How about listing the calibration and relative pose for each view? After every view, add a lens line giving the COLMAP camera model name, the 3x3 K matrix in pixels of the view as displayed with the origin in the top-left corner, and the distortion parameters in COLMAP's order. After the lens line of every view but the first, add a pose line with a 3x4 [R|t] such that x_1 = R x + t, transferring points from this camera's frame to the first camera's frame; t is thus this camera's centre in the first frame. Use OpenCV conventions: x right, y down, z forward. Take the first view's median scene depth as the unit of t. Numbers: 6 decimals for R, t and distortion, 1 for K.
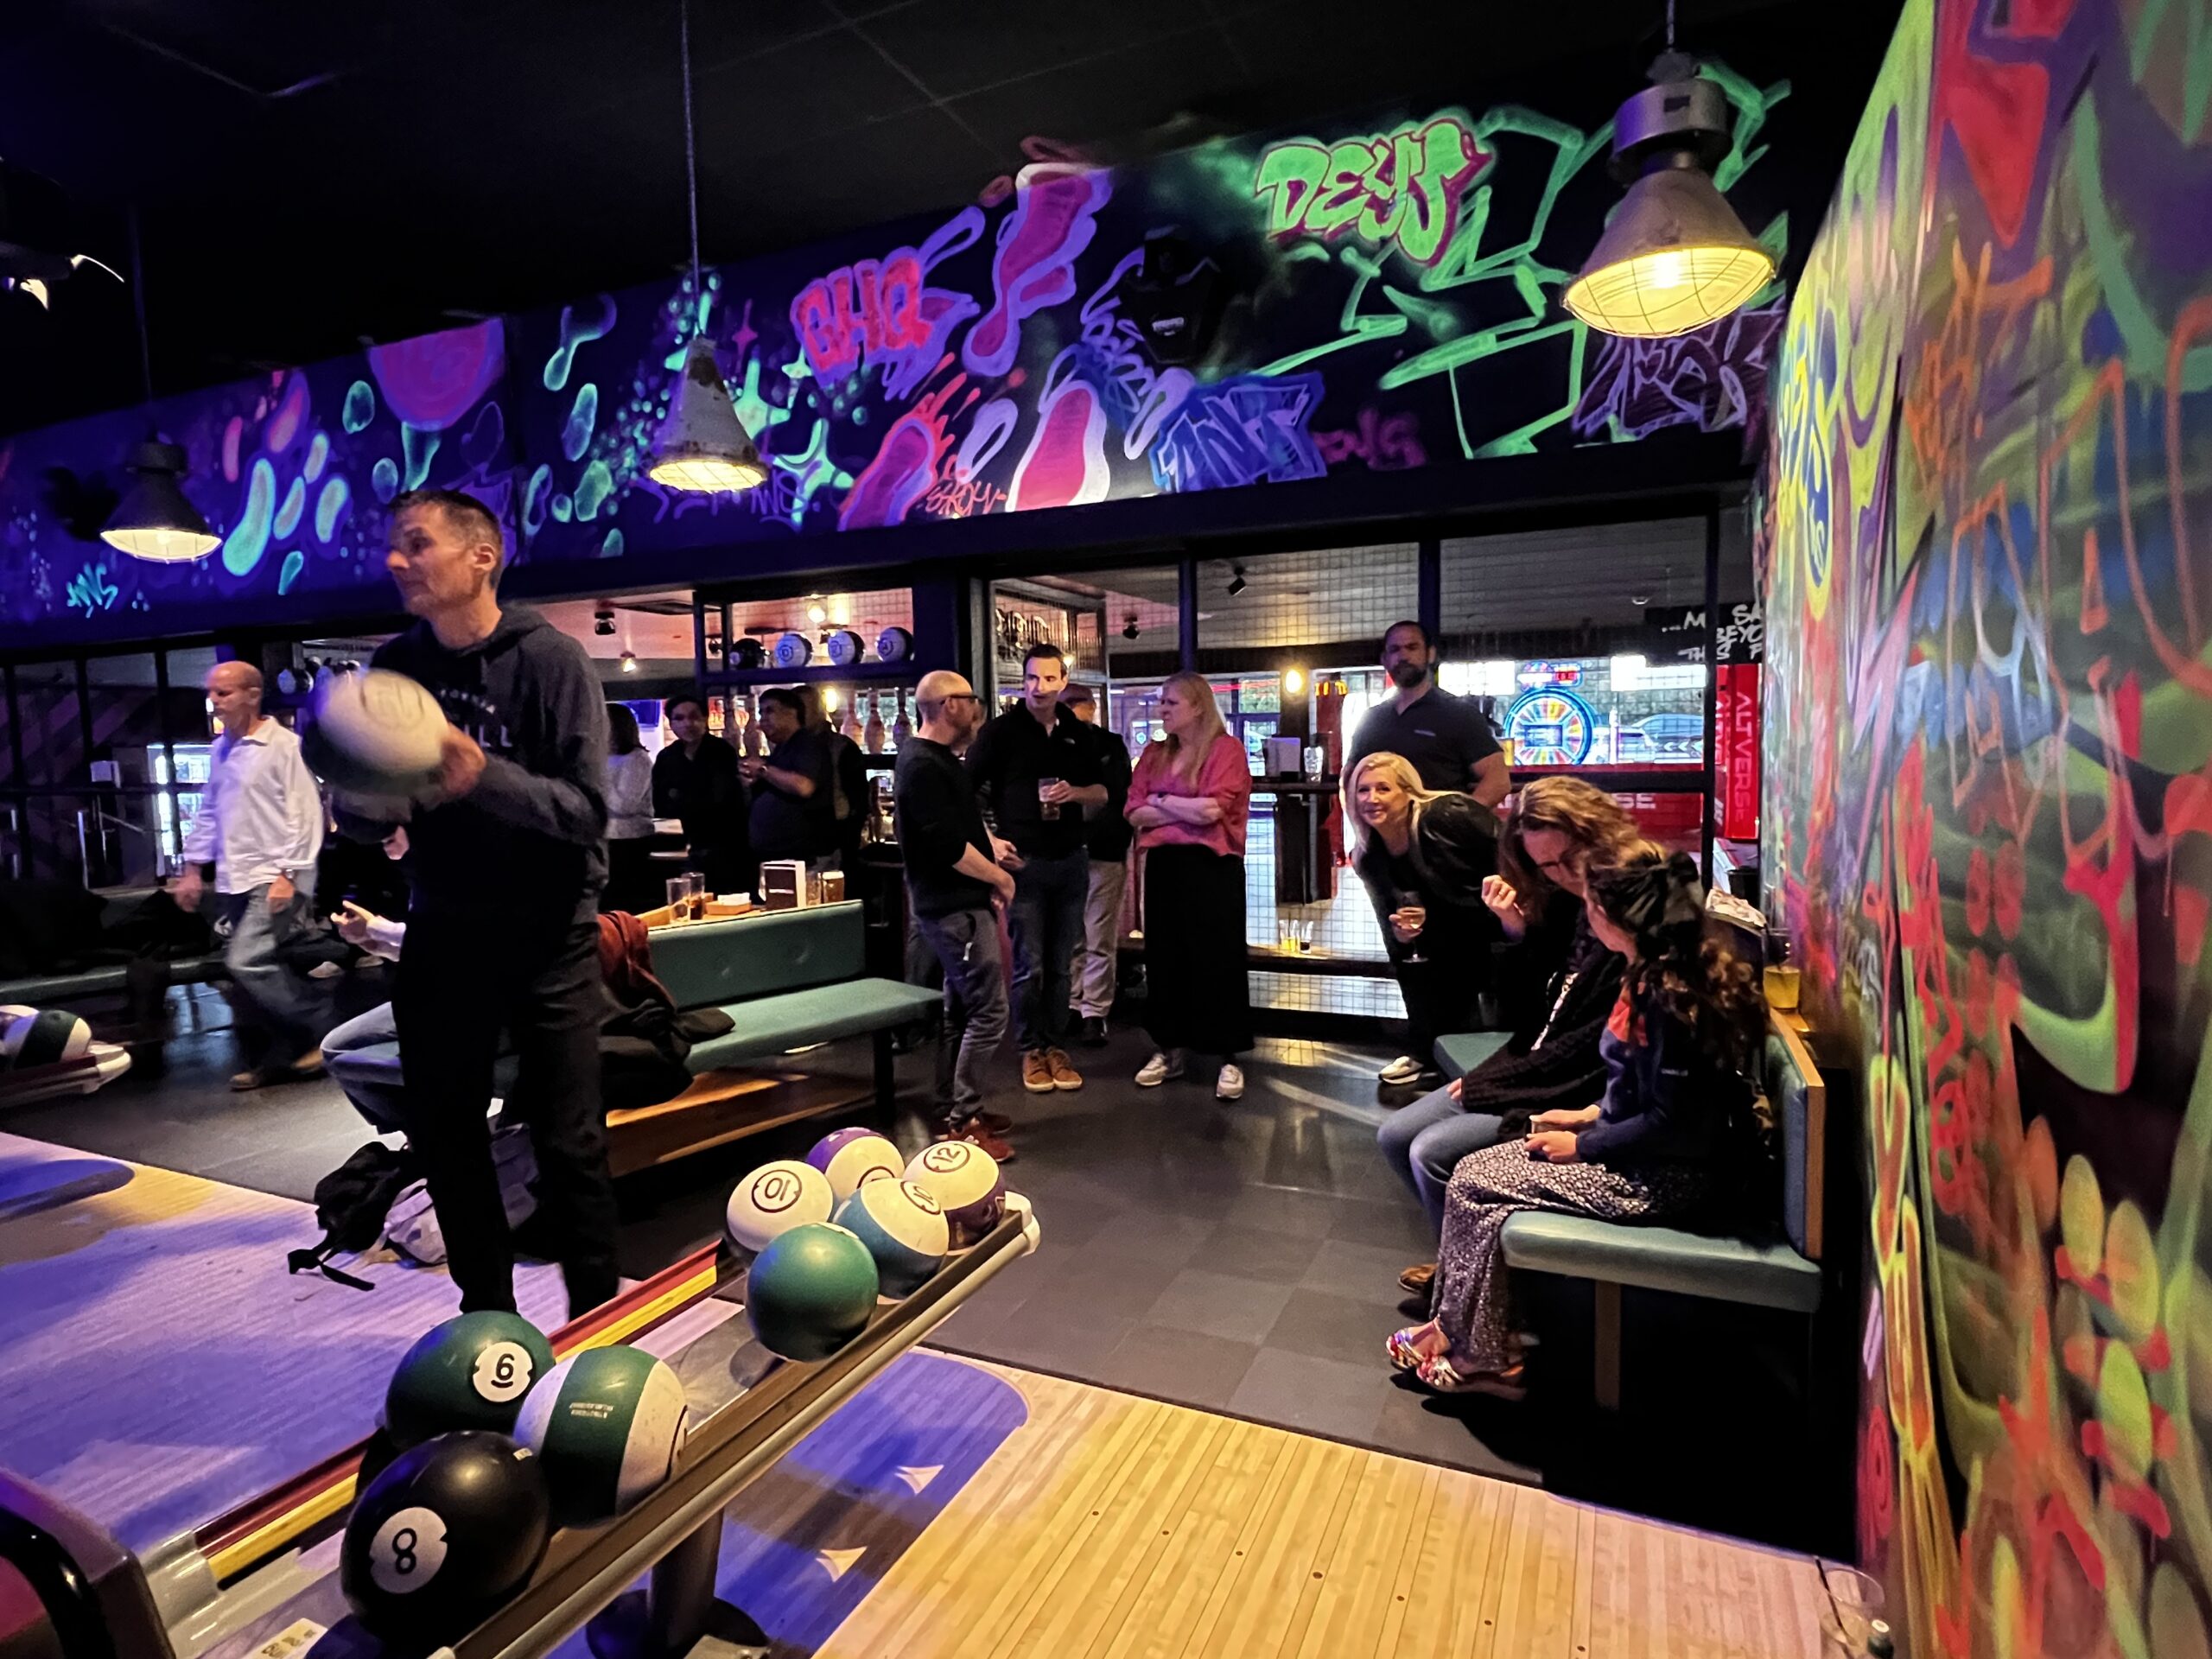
lens RADIAL K [[1167.3, 0, 1102.4], [0, 1167.3, 831.4], [0, 0, 1]] dist [-0.003220, -0.001668]
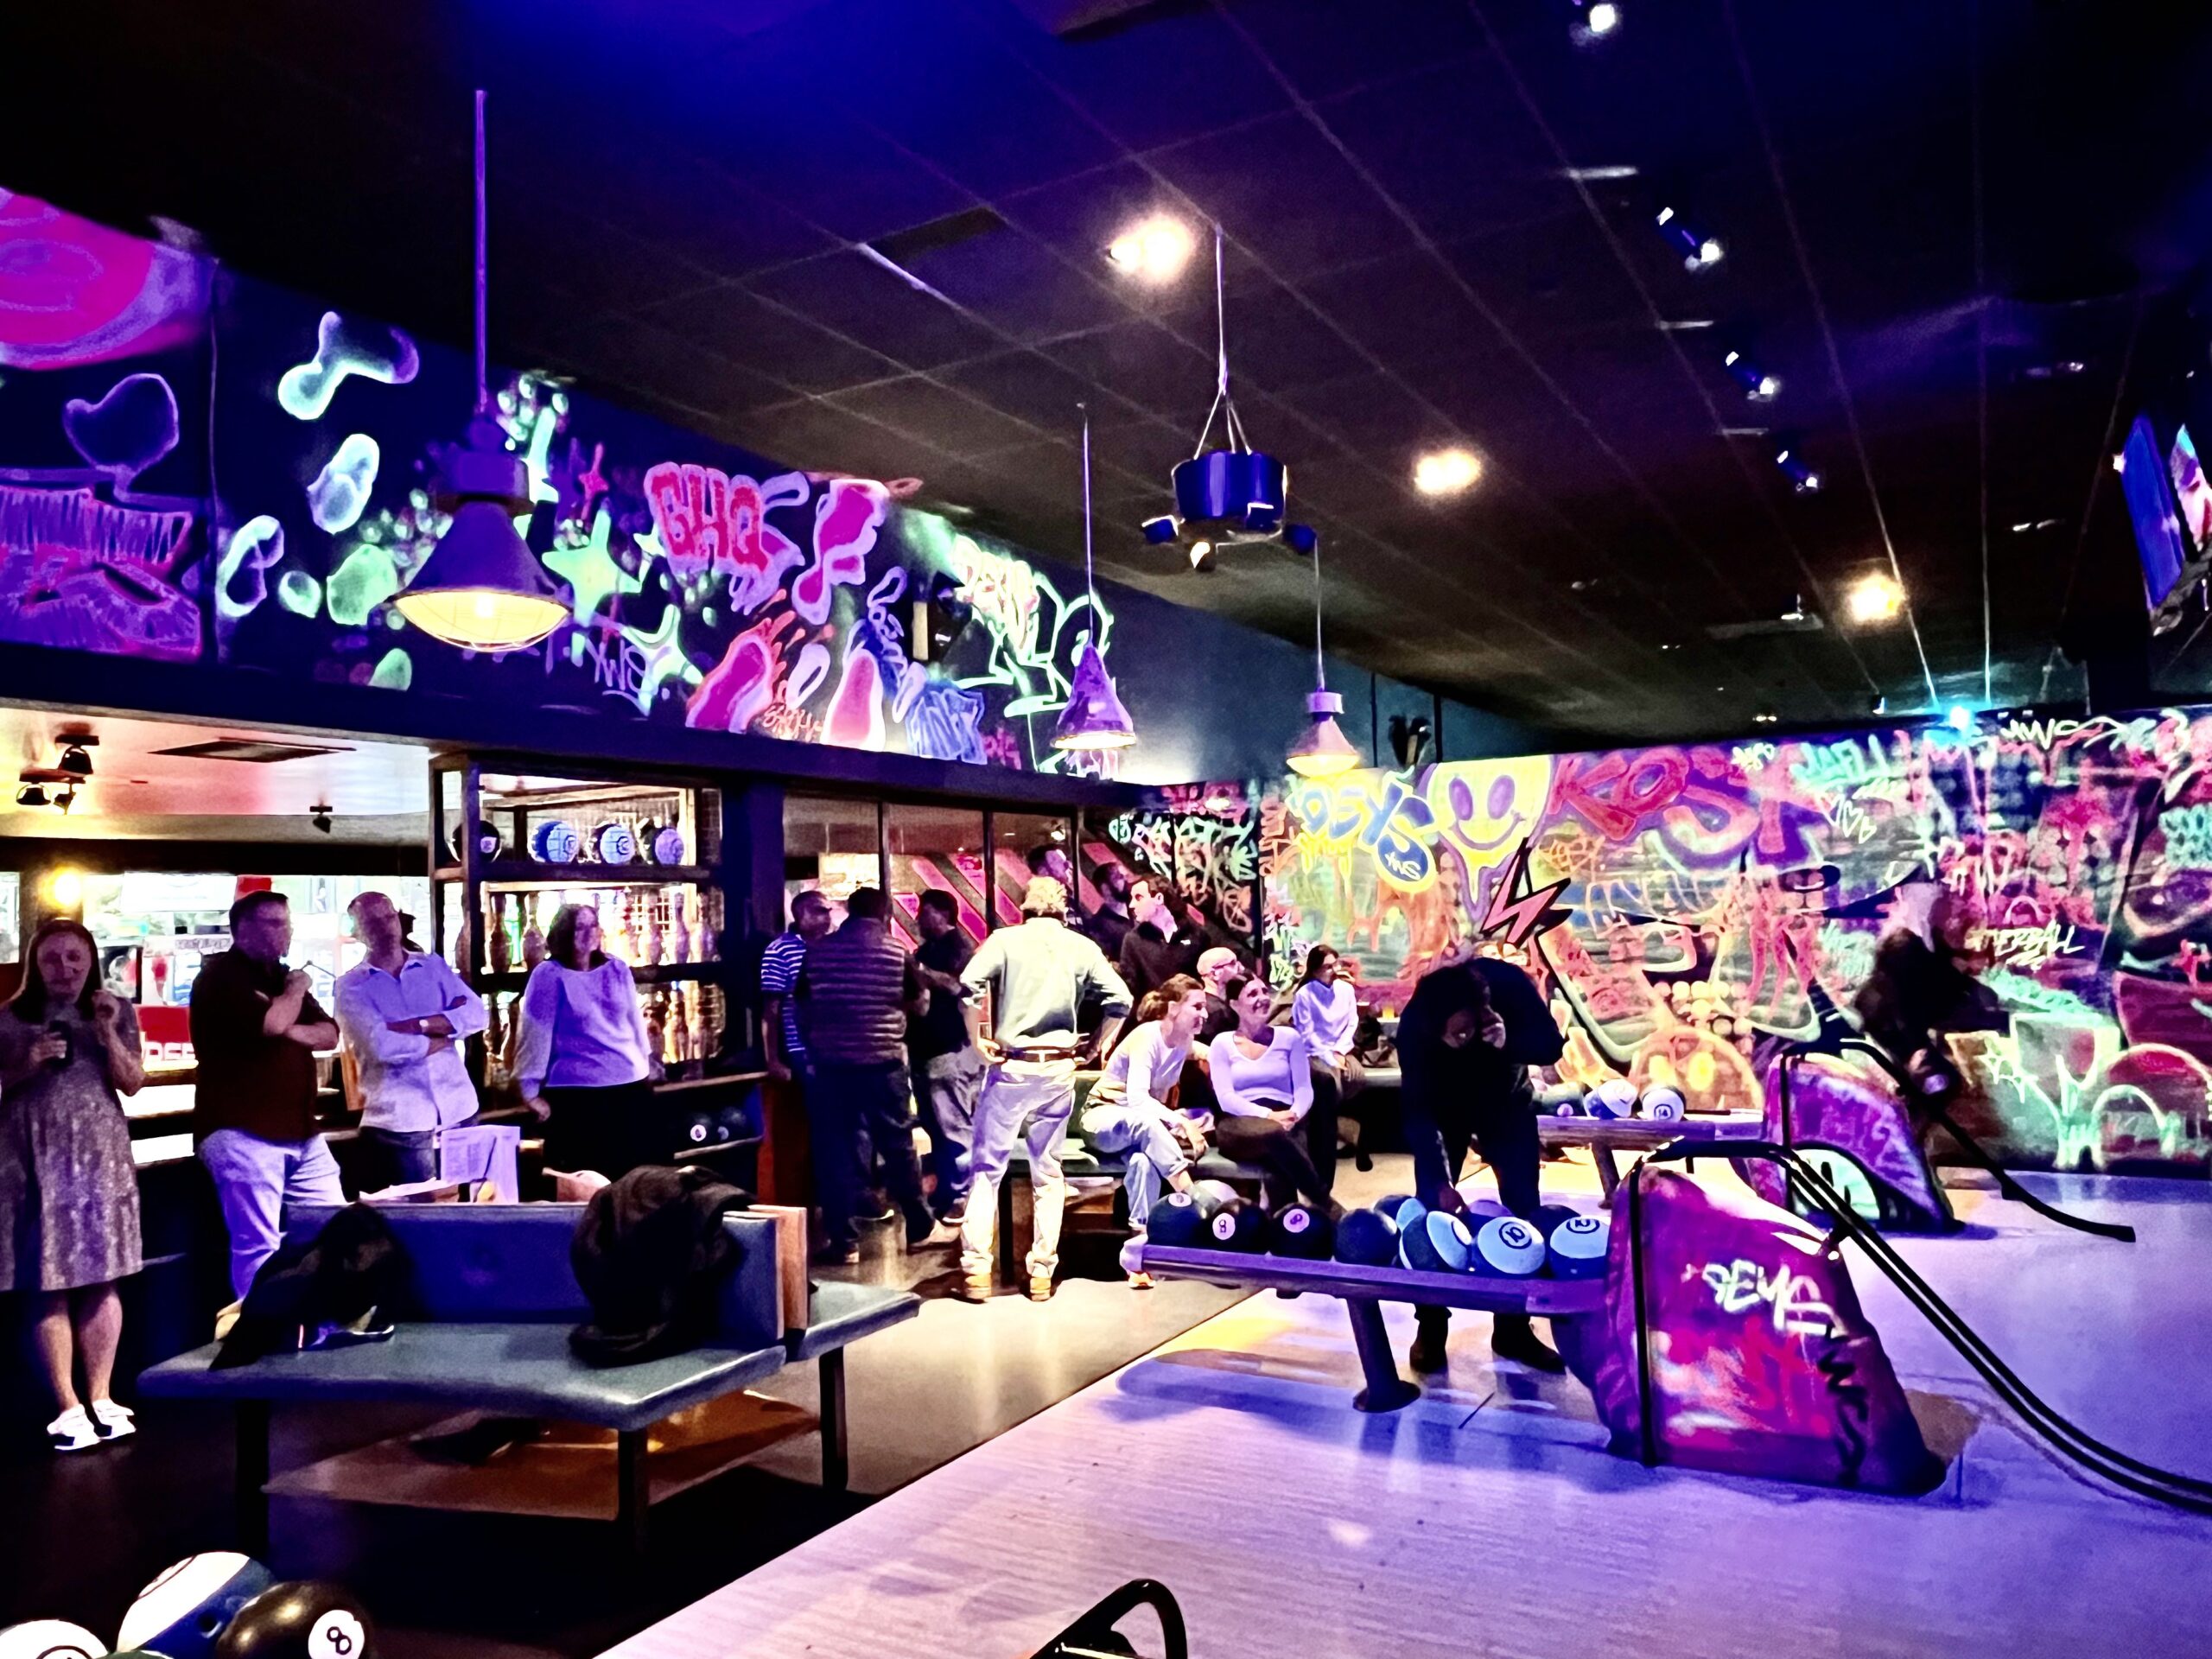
lens RADIAL K [[1548.7, 0, 1098.2], [0, 1548.7, 821.1], [0, 0, 1]] dist [-0.031136, 0.002448]
pose [[0.099565, 0.076207, 0.992108, -1.516587], [0.094413, 0.991841, -0.085662, -0.045228], [-0.990542, 0.102197, 0.091558, 0.601640]]
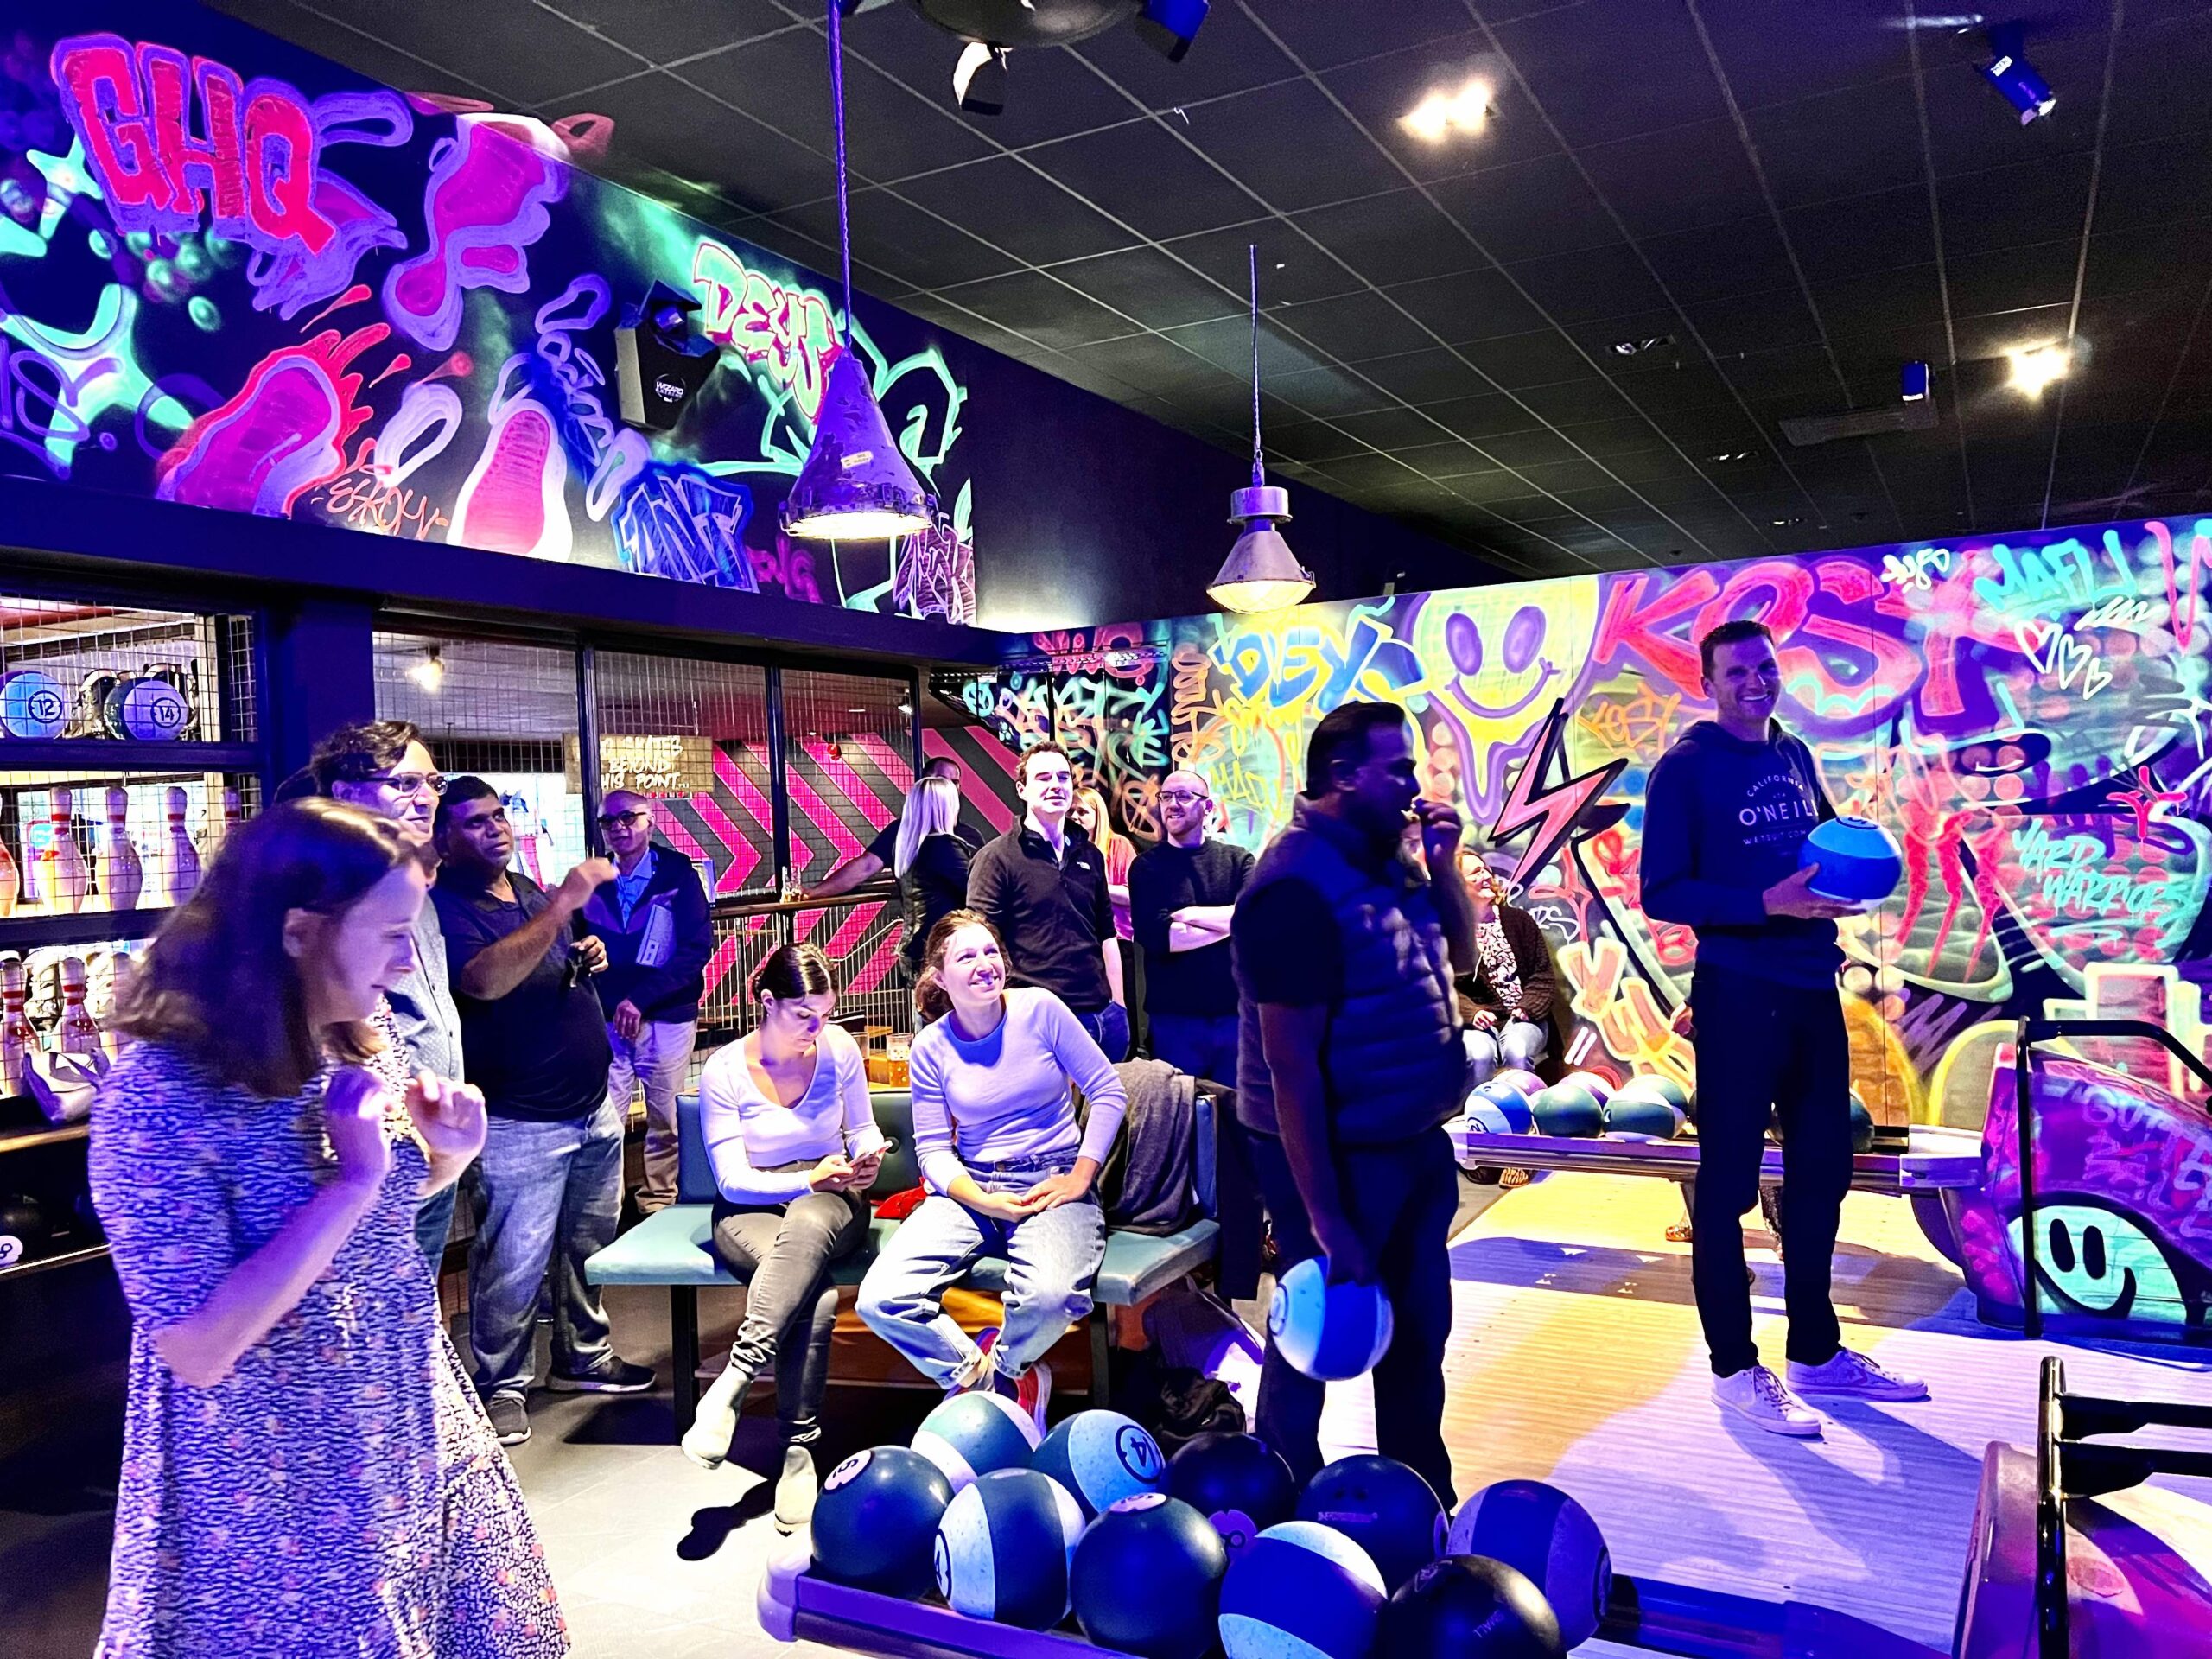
lens RADIAL K [[1645.7, 0, 1102.7], [0, 1645.7, 840.1], [0, 0, 1]] dist [0.014465, -0.030789]
pose [[0.064287, -0.000553, 0.997931, -1.030160], [0.103468, 0.994614, -0.006115, -0.051514], [-0.992553, 0.103647, 0.063998, 0.562938]]
